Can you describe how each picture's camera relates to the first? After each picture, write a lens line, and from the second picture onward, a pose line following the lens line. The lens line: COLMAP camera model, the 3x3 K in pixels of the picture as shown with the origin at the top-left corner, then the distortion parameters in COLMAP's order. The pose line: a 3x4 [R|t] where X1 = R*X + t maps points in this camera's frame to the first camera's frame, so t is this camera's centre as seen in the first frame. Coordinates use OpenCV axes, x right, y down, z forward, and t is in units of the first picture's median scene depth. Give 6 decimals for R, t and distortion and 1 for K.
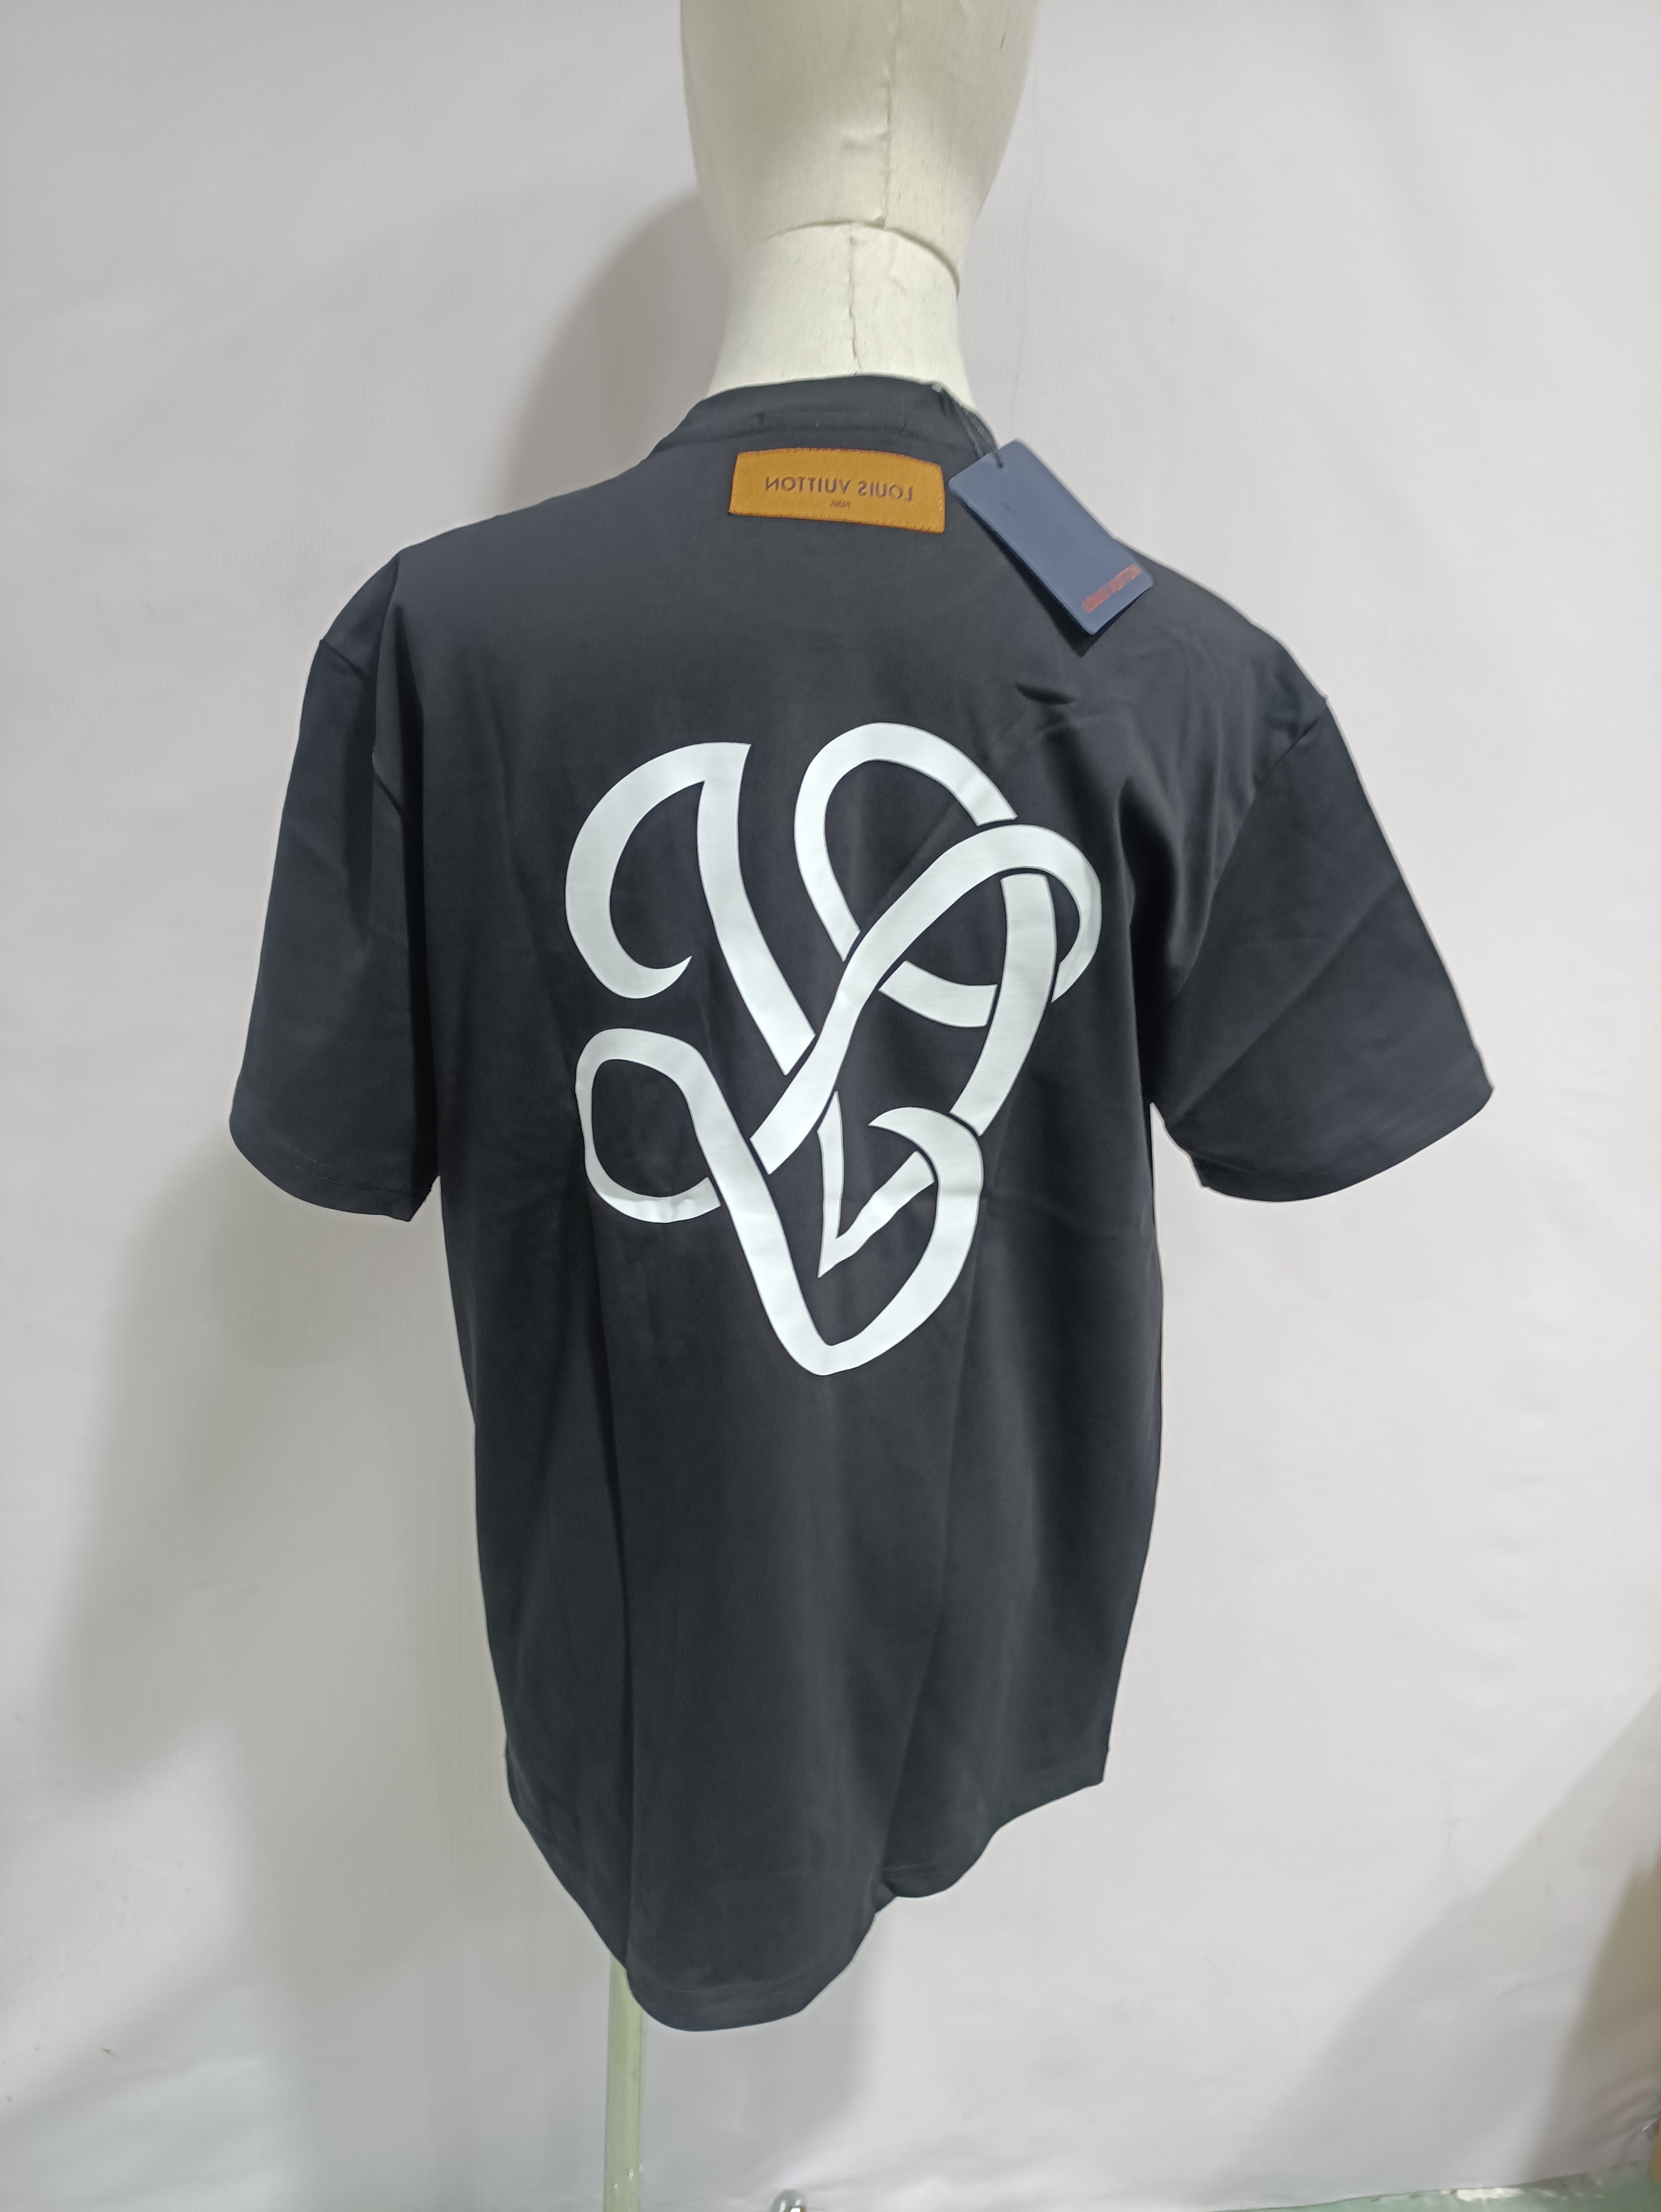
lens RADIAL K [[1808.8, 0, 830.5], [0, 1808.8, 1106.0], [0, 0, 1]] dist [0.003791, -0.000364]
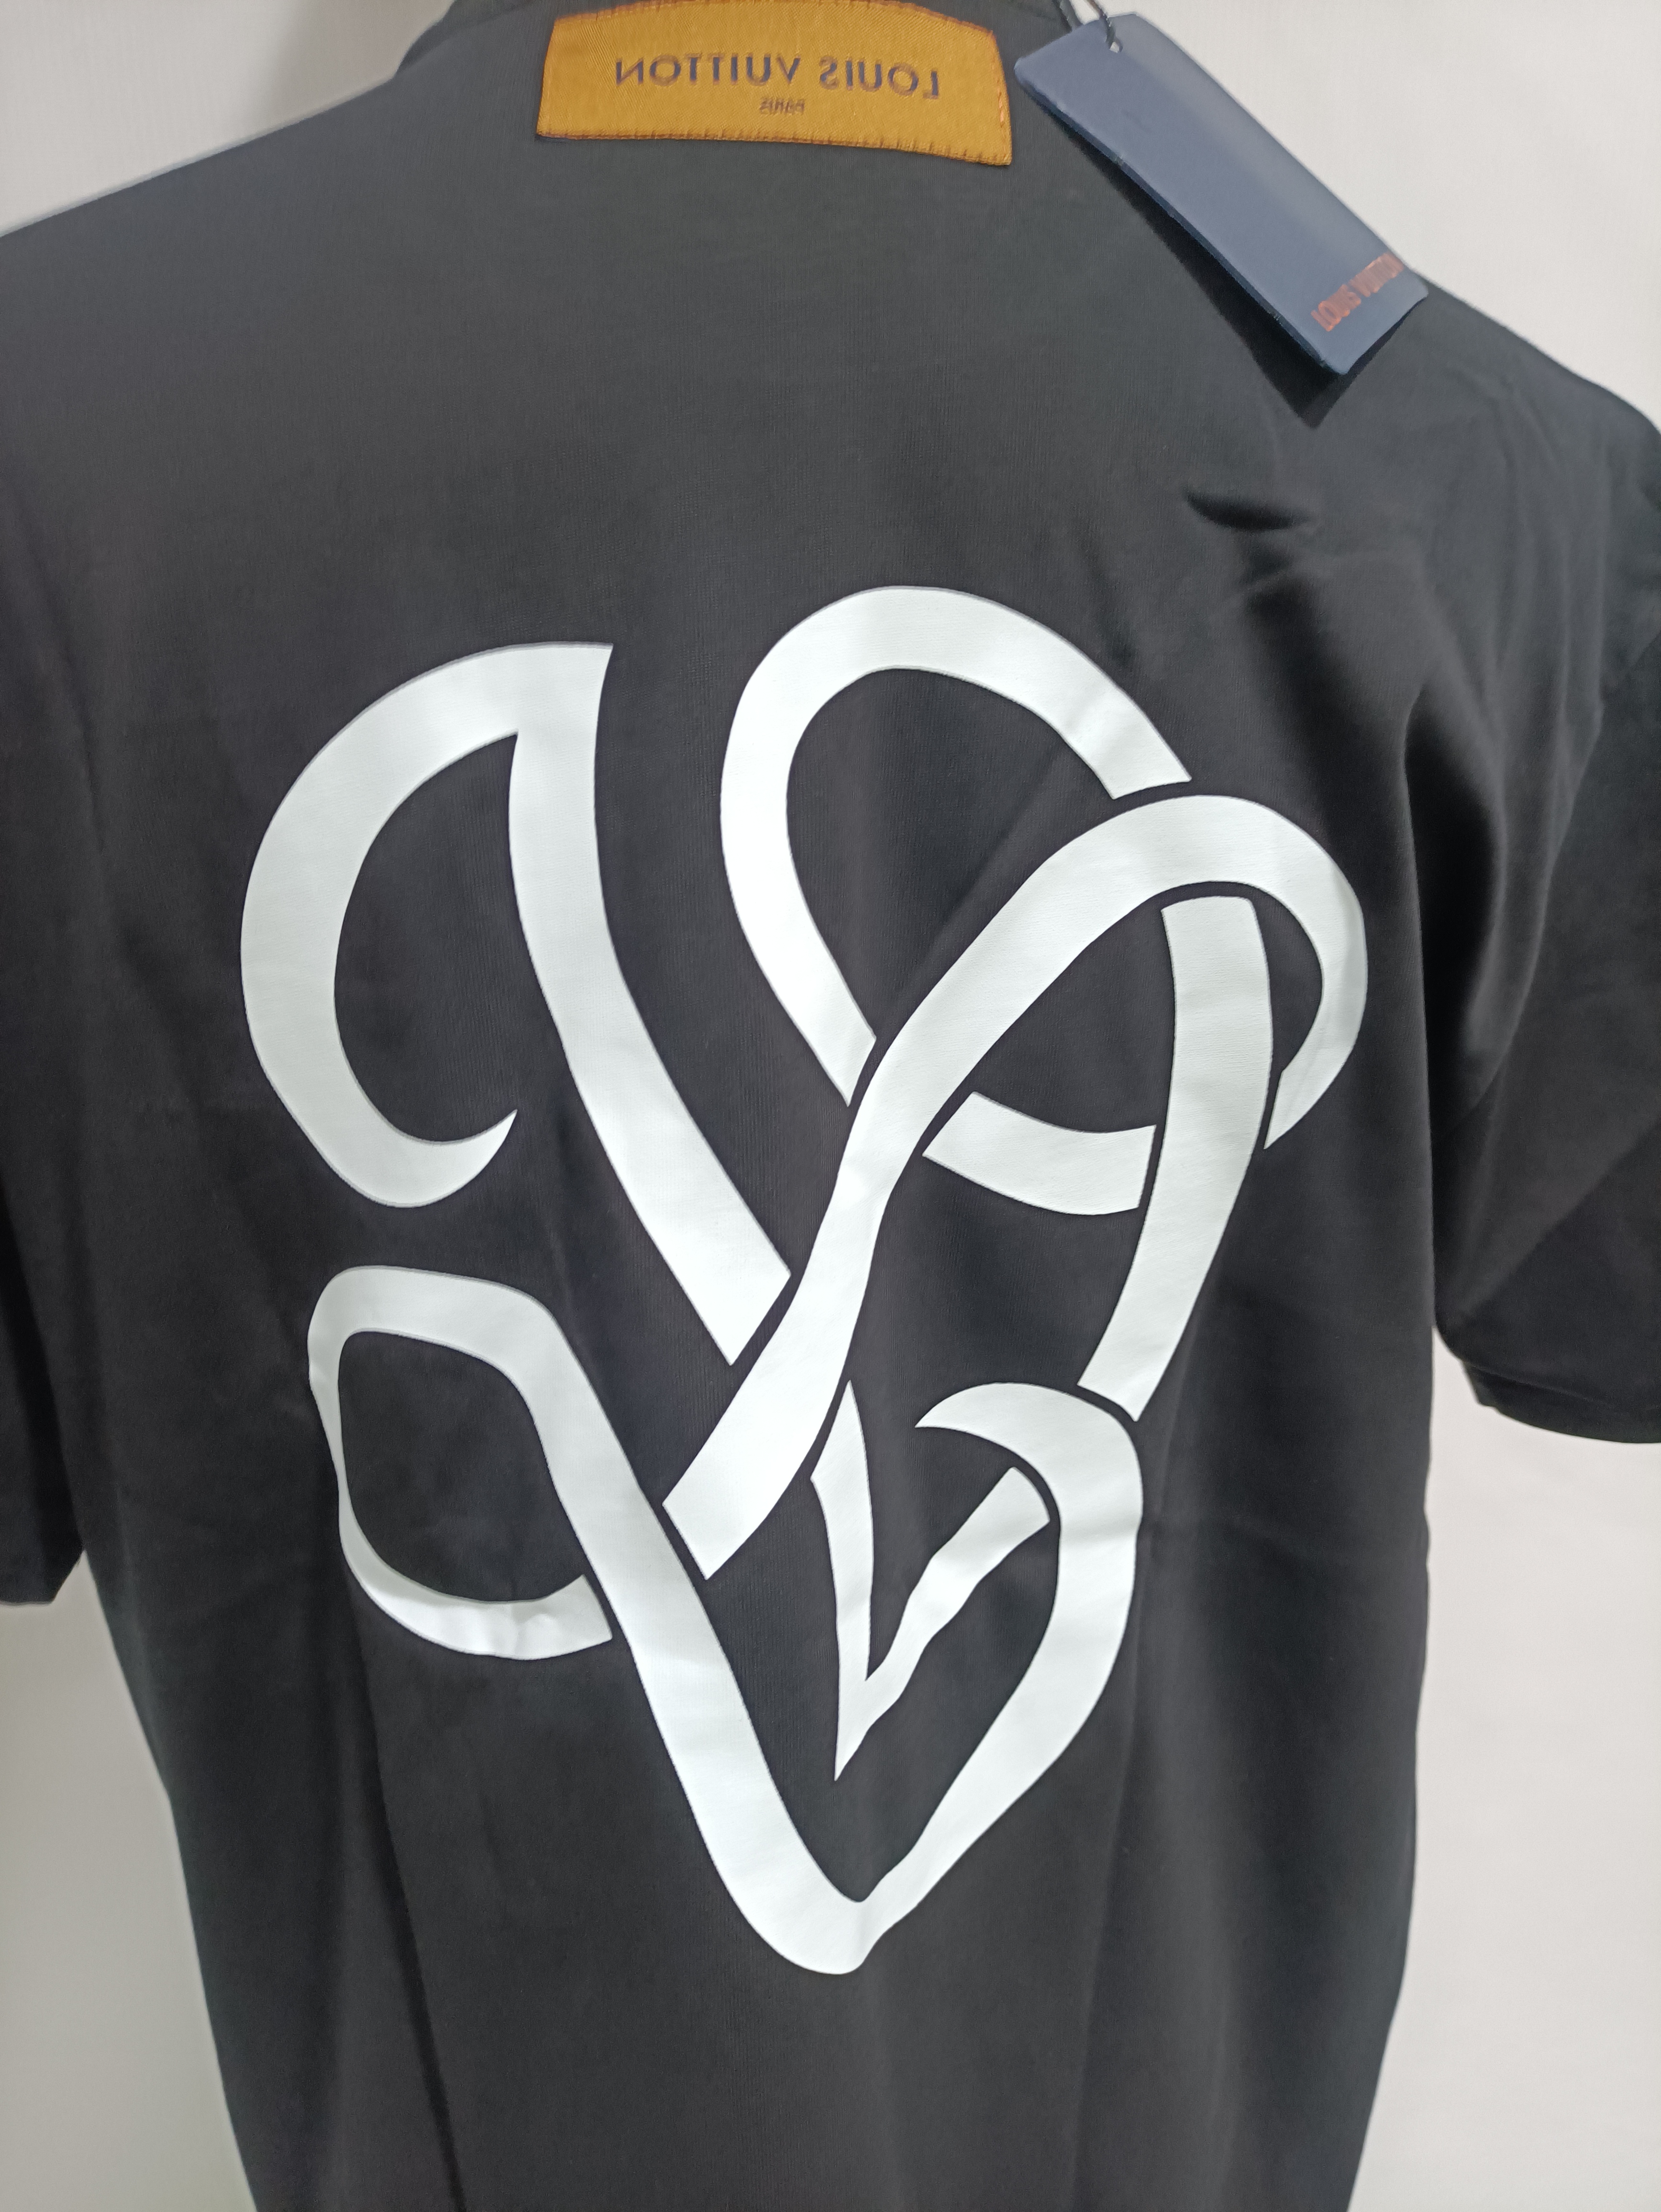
lens RADIAL K [[1870.3, 0, 892.1], [0, 1870.3, 1100.4], [0, 0, 1]] dist [0.046259, -0.002629]
pose [[0.997996, -0.054776, 0.031678, 0.004137], [0.054967, 0.998475, -0.005169, -0.077091], [-0.031347, 0.006900, 0.999485, 0.510671]]
